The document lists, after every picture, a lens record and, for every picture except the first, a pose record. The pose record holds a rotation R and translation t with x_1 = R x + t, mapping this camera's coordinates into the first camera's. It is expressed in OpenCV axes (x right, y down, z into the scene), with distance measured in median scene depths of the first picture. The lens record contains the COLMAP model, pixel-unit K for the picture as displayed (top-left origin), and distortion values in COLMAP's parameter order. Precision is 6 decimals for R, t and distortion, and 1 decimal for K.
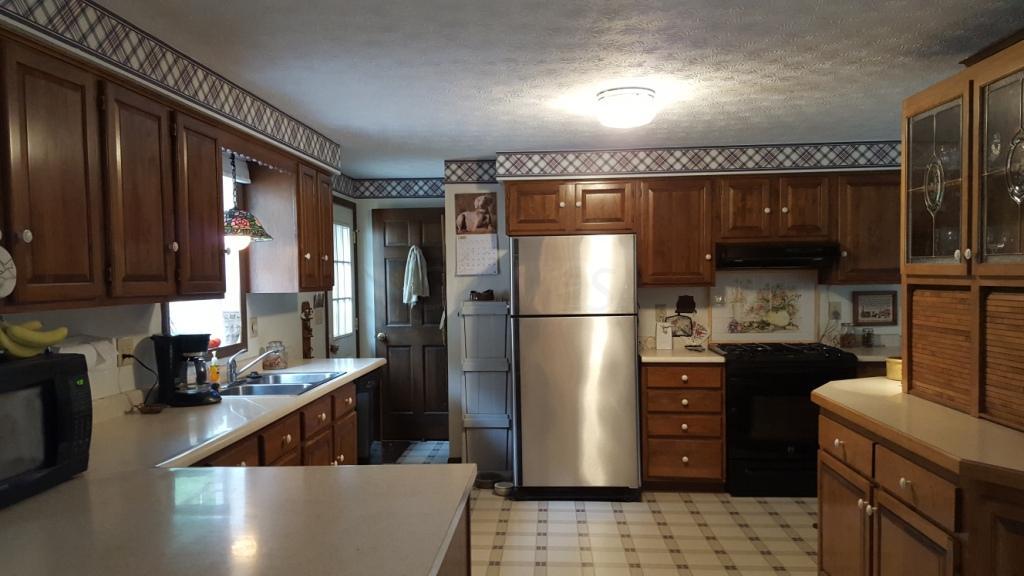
lens RADIAL K [[766.9, 0, 505.7], [0, 766.9, 301.2], [0, 0, 1]] dist [0.097379, -0.123694]
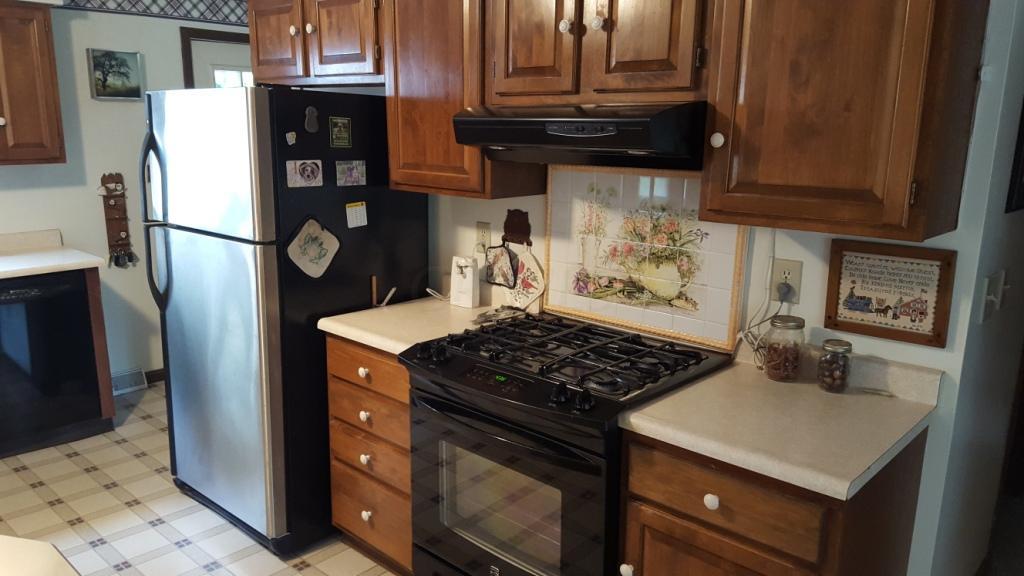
lens RADIAL K [[766.9, 0, 503.9], [0, 766.9, 297.5], [0, 0, 1]] dist [0.097379, -0.123694]
pose [[0.770954, 0.161052, -0.616191, 0.561210], [-0.040682, 0.977977, 0.204711, -0.055343], [0.635590, -0.132755, 0.760527, 0.607140]]
